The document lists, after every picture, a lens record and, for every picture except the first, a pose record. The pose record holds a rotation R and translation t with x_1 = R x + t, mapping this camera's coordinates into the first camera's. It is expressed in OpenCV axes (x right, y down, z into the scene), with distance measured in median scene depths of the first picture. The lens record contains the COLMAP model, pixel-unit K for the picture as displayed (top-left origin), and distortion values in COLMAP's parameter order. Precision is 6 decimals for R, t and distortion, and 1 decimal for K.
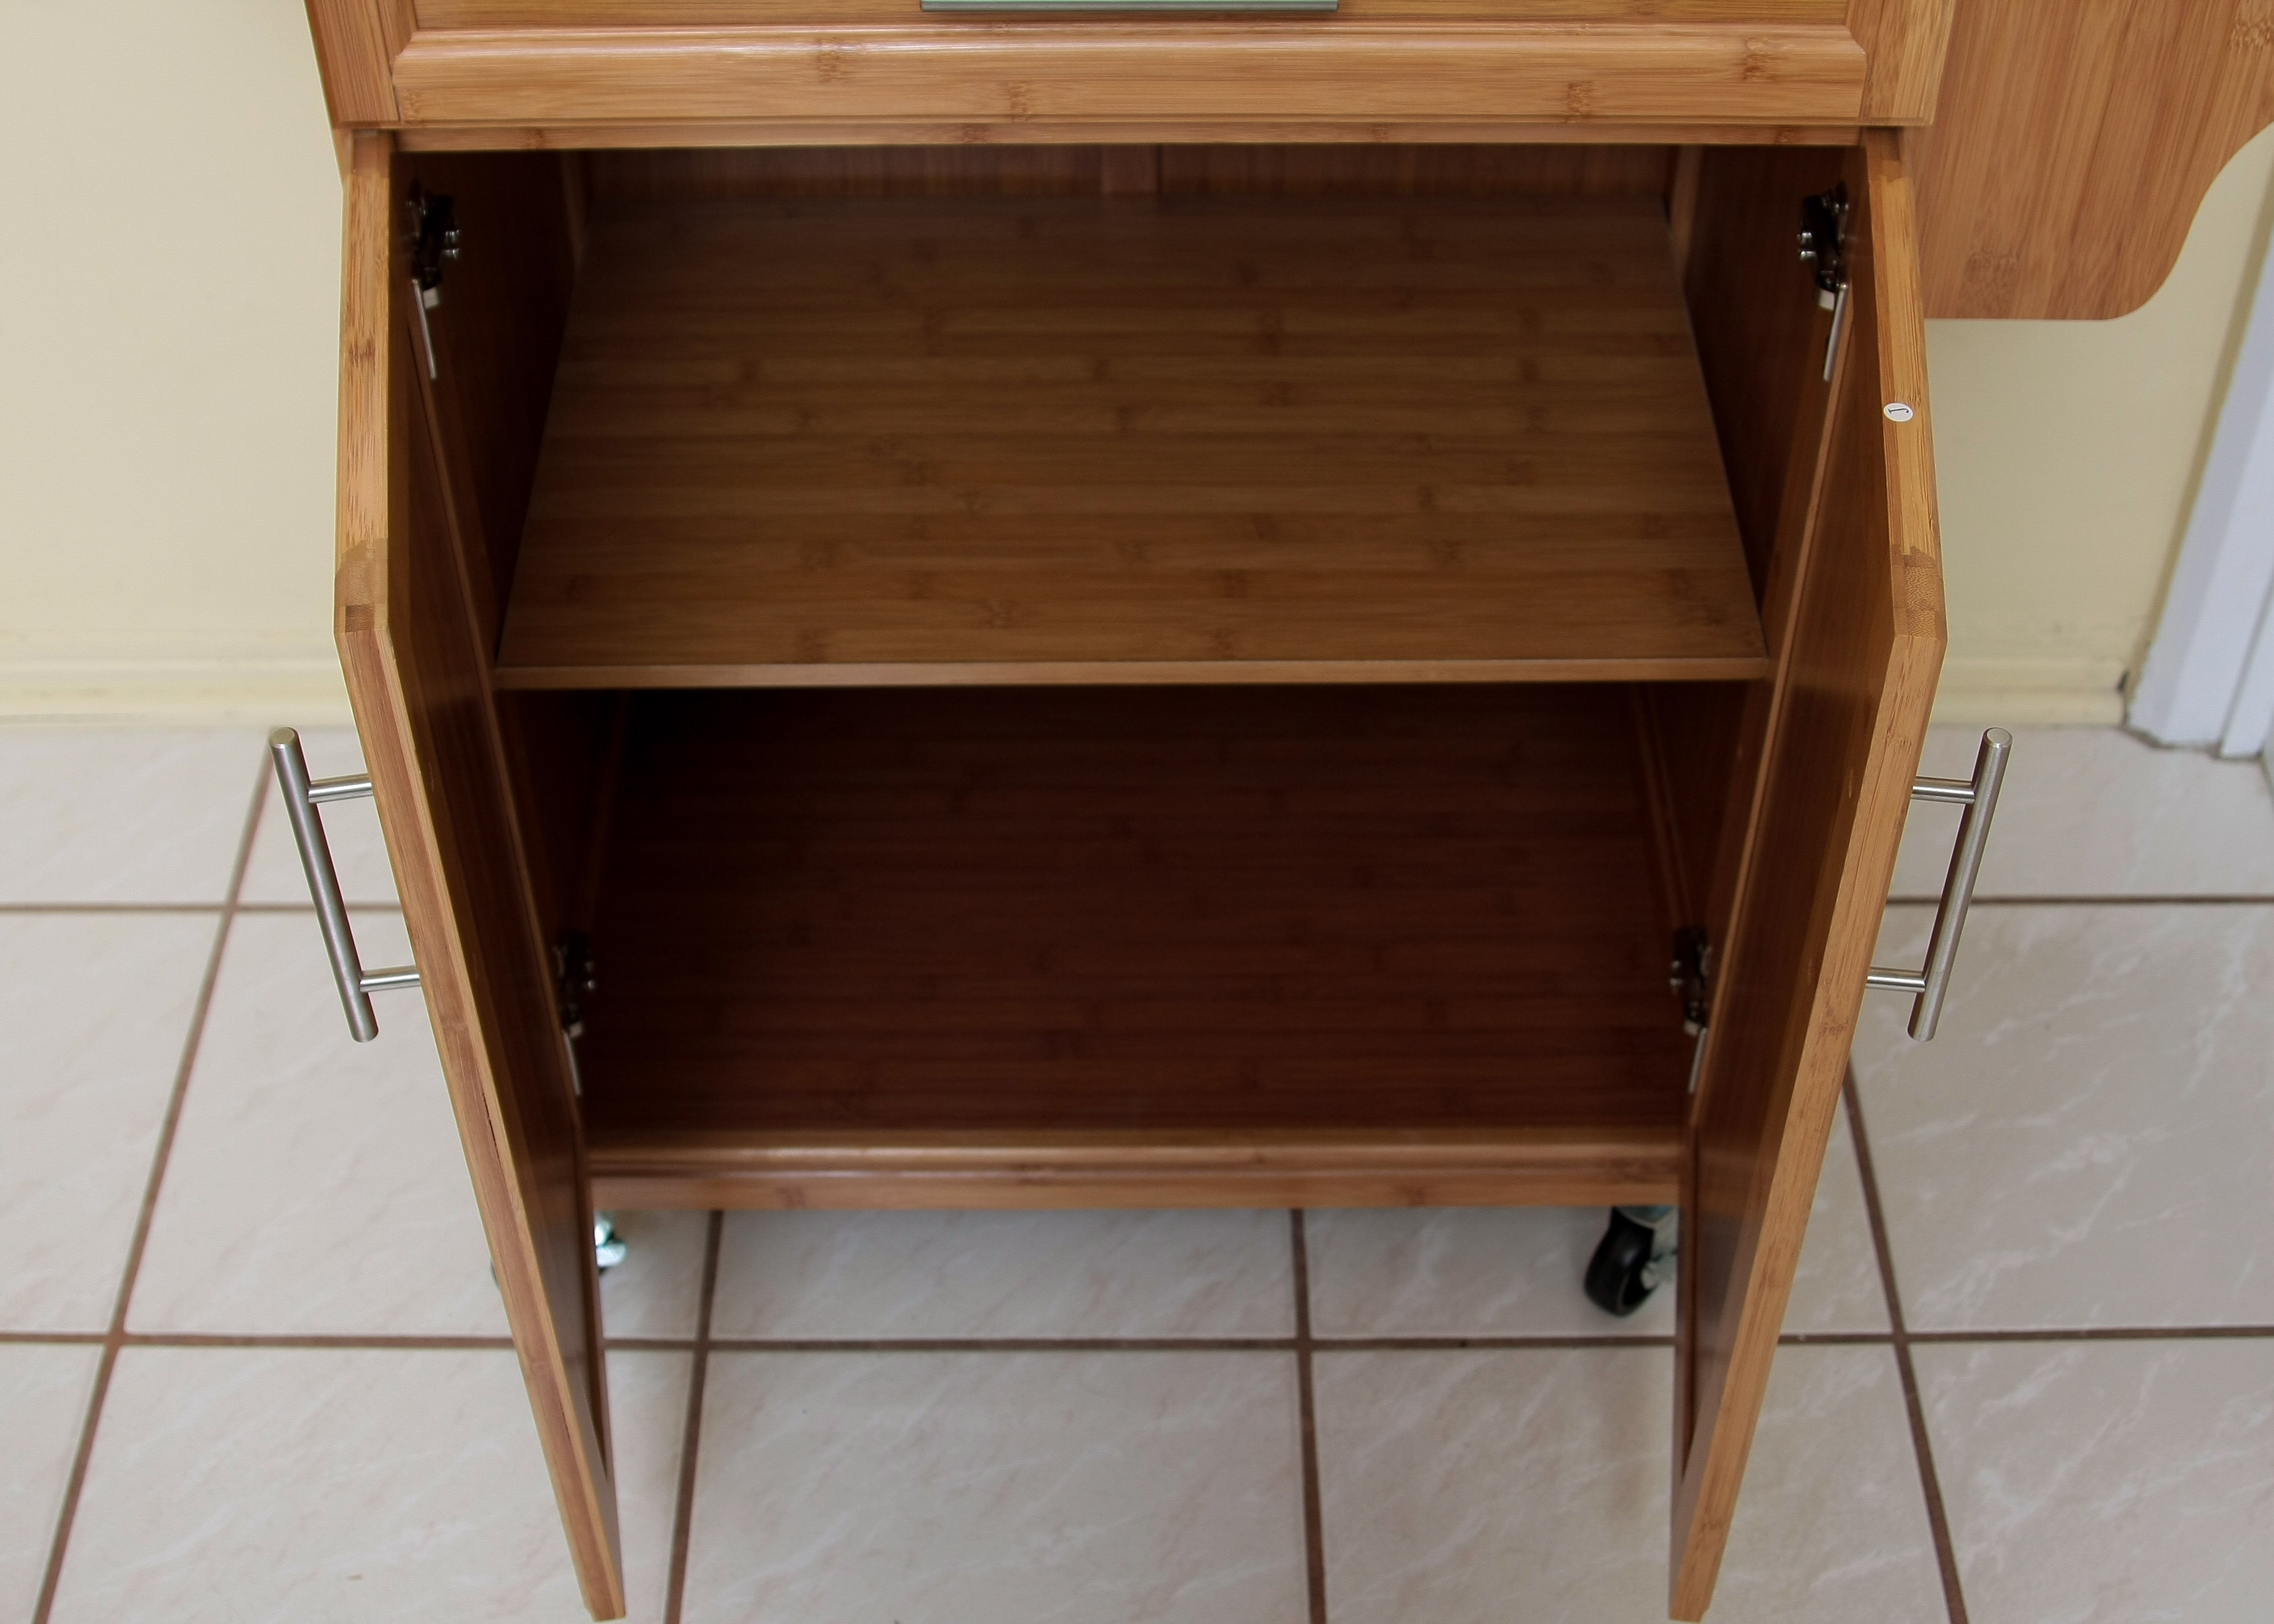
lens RADIAL K [[3124.5, 0, 1261.3], [0, 3124.5, 842.5], [0, 0, 1]] dist [-0.137794, 0.034896]
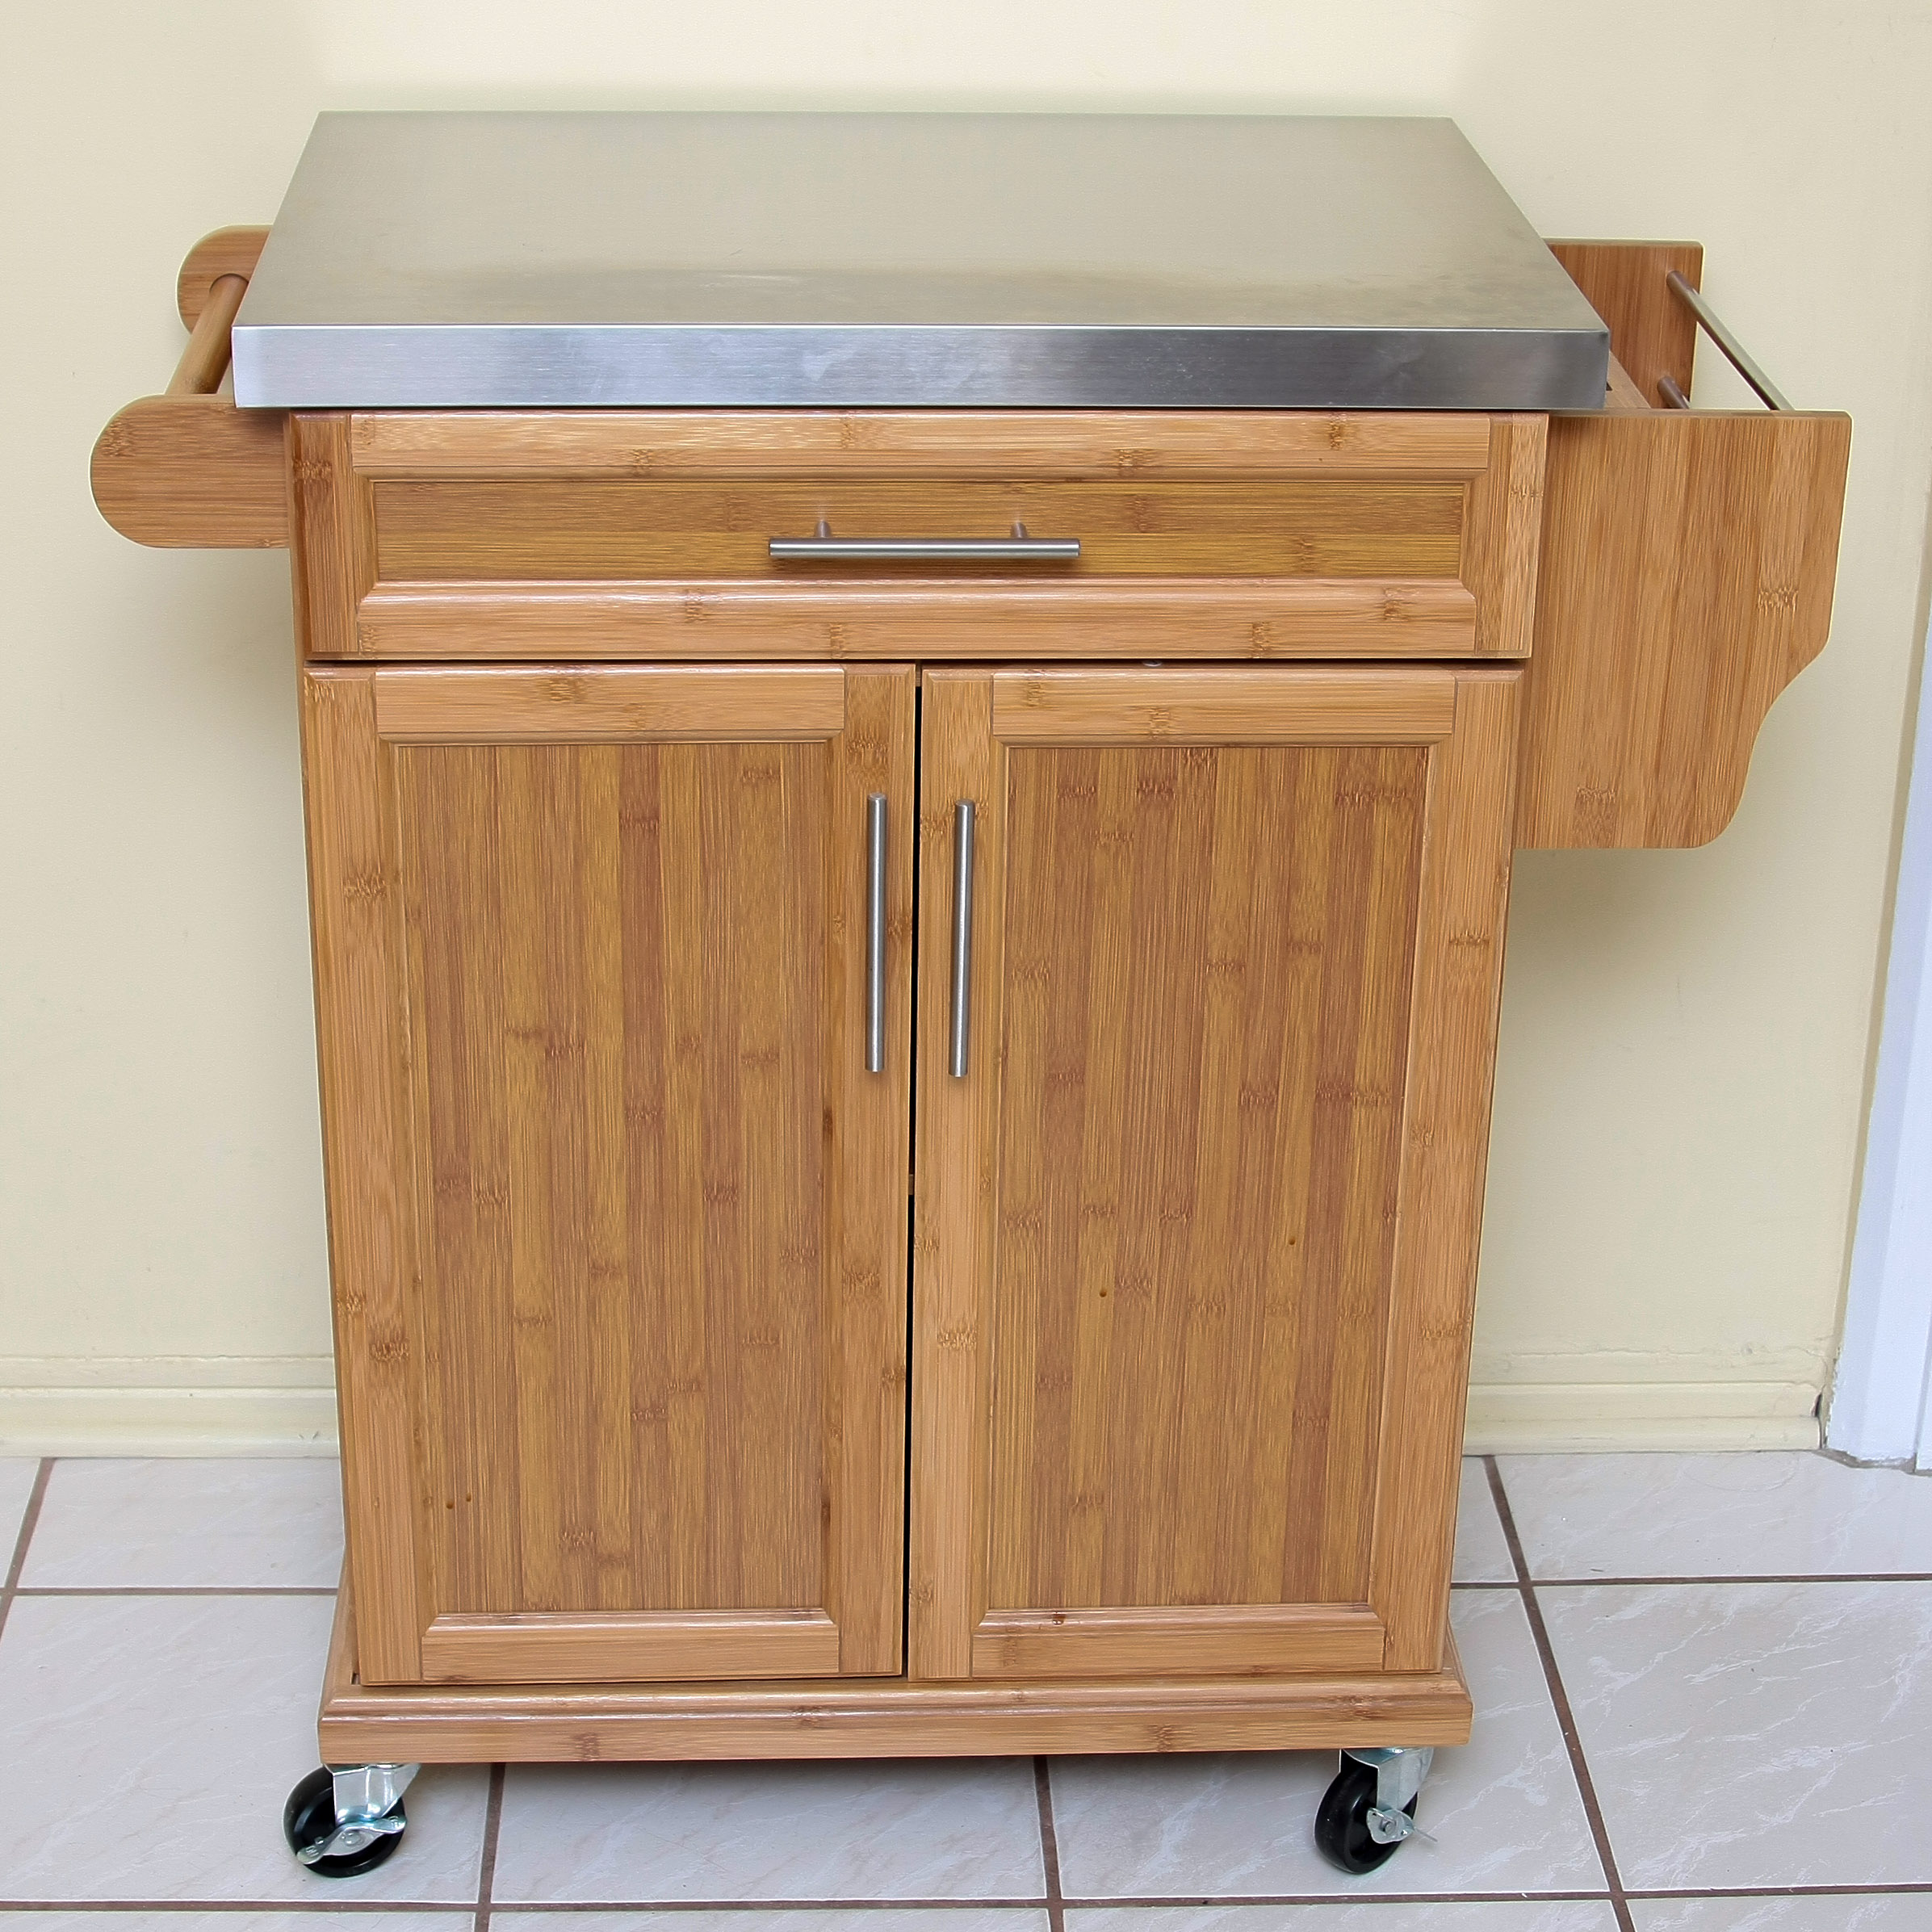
lens RADIAL K [[4074.2, 0, 967.6], [0, 4074.2, 1001.0], [0, 0, 1]] dist [-0.158078, 0.049103]
pose [[0.999803, -0.009069, 0.017646, -0.050997], [0.014665, 0.936839, -0.349454, 0.478937], [-0.013362, 0.349644, 0.936787, -0.535119]]
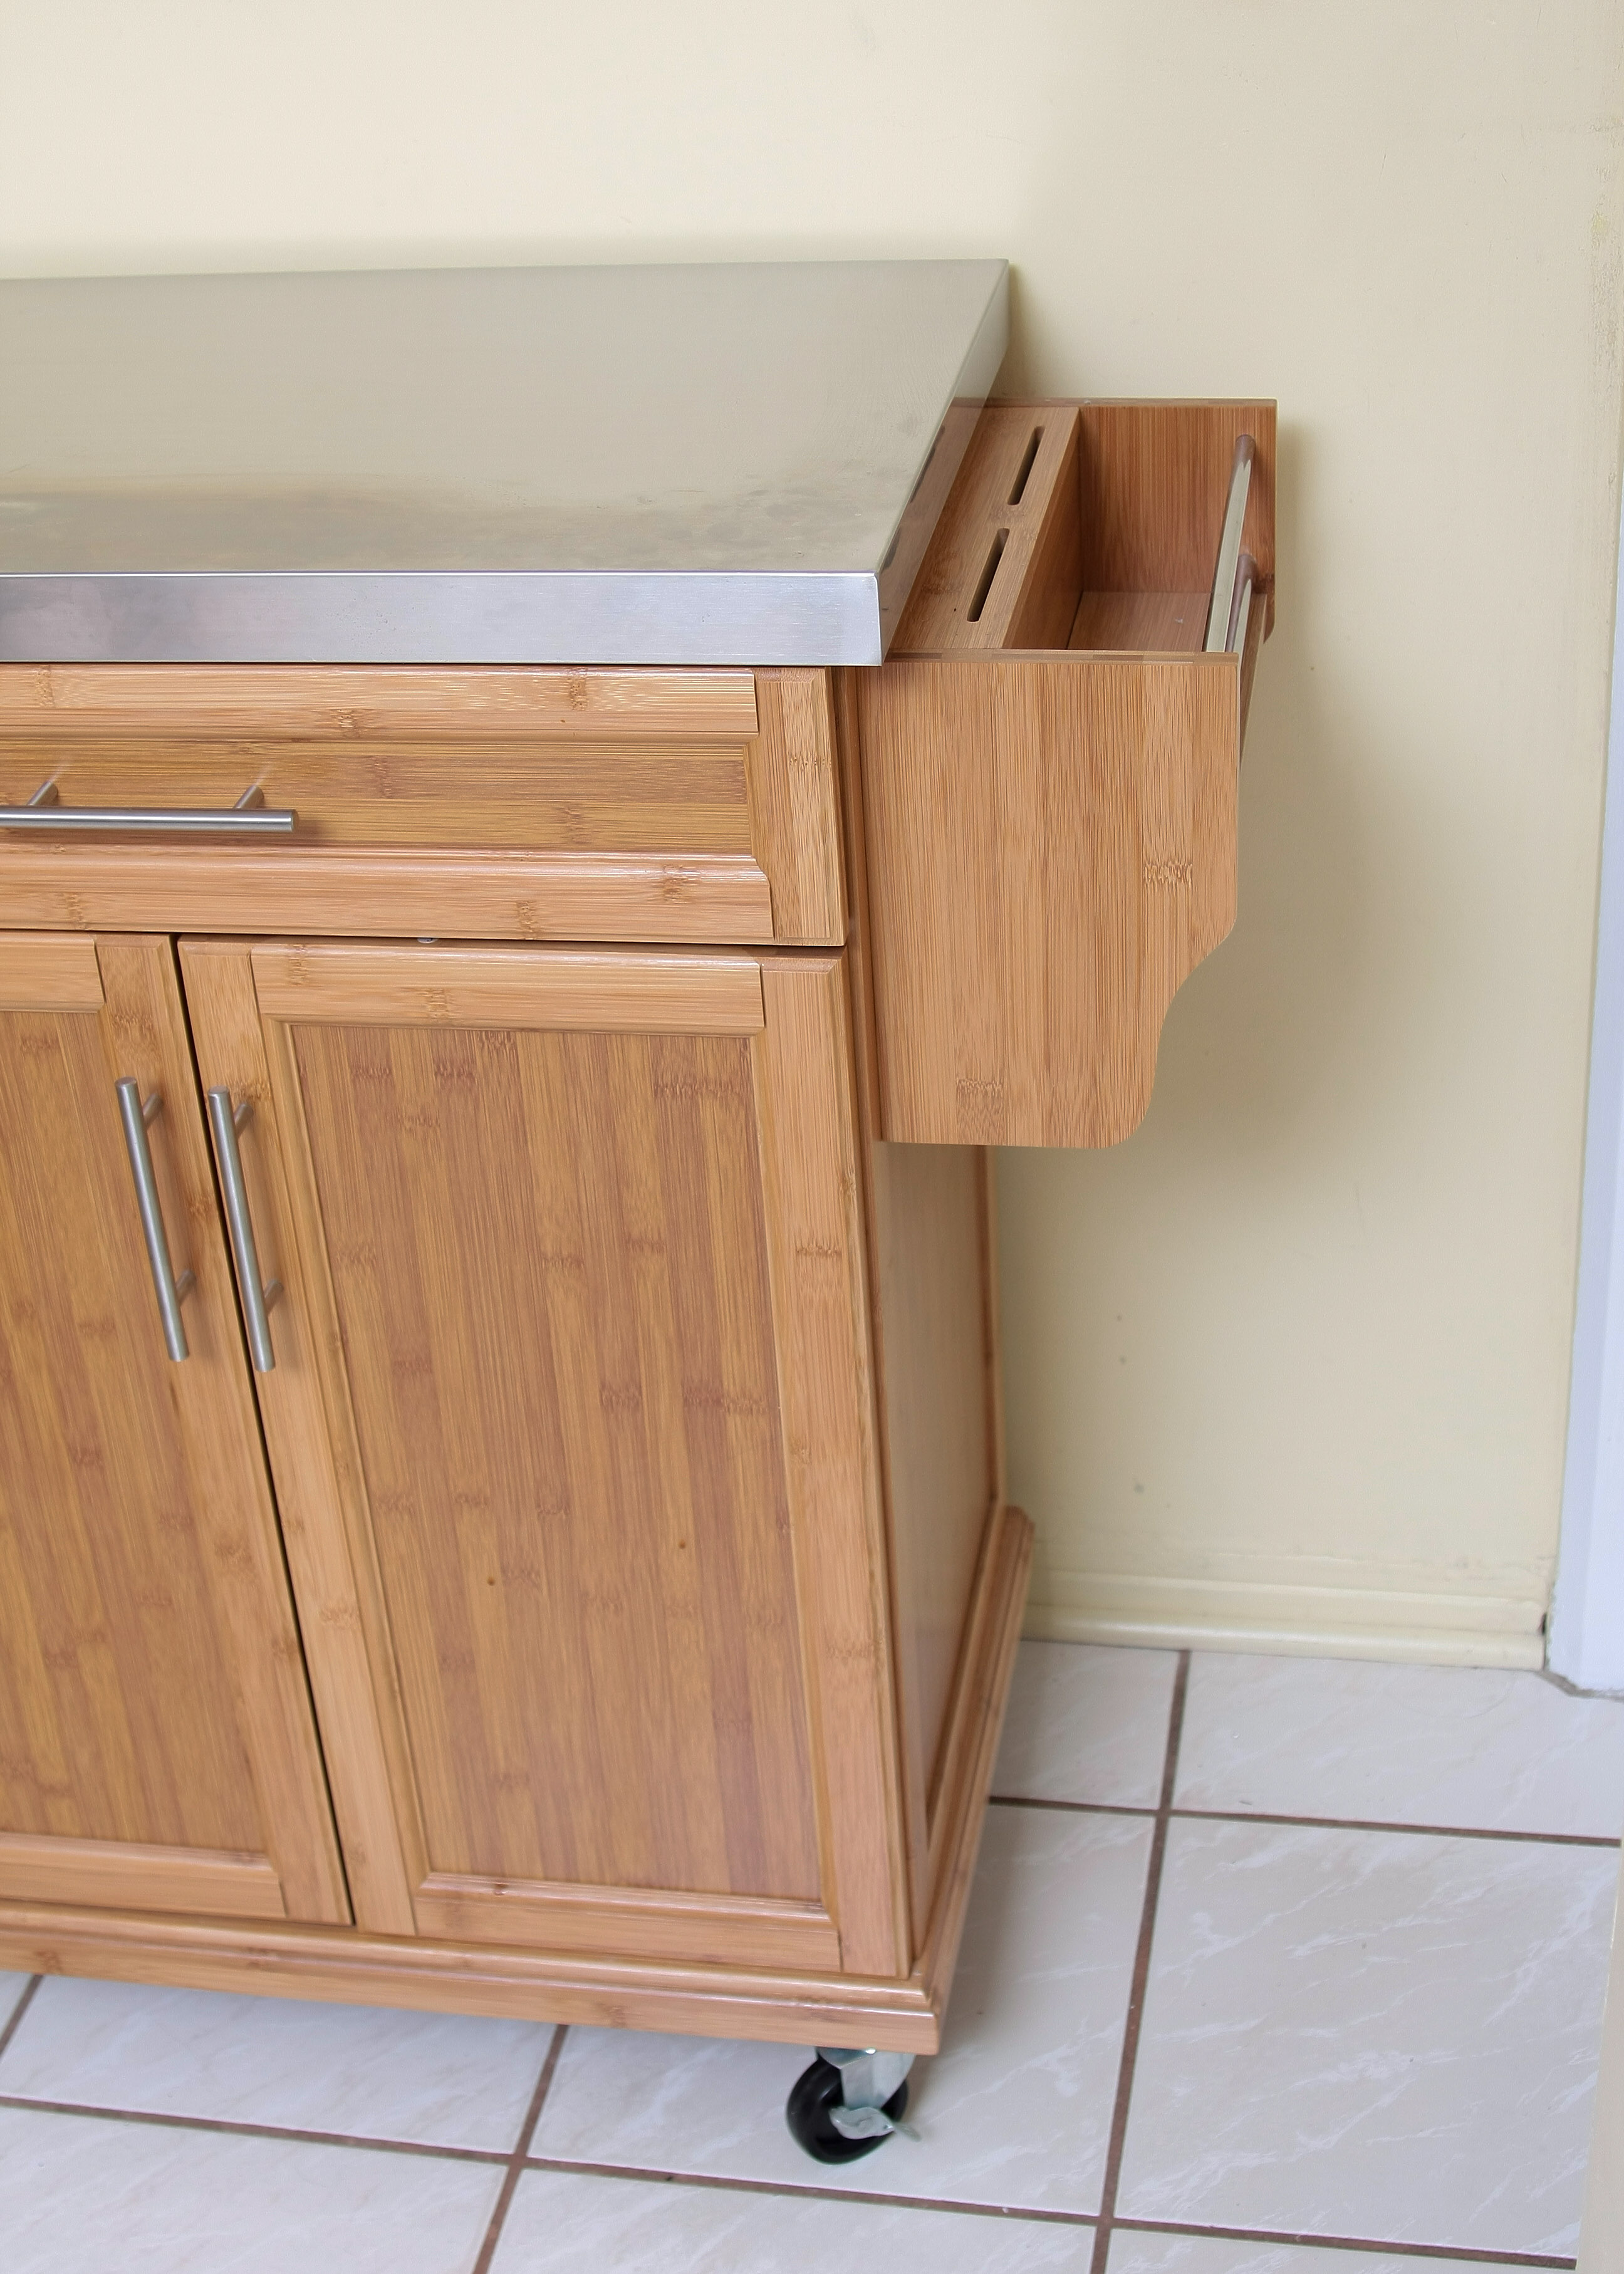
lens RADIAL K [[3284.0, 0, 812.0], [0, 3284.0, 1137.0], [0, 0, 1]] dist [-0.143841, 0.051047]
pose [[0.975053, 0.035522, -0.219112, 0.446350], [-0.090781, 0.964601, -0.247597, 0.123103], [0.202560, 0.261311, 0.943762, -0.101136]]
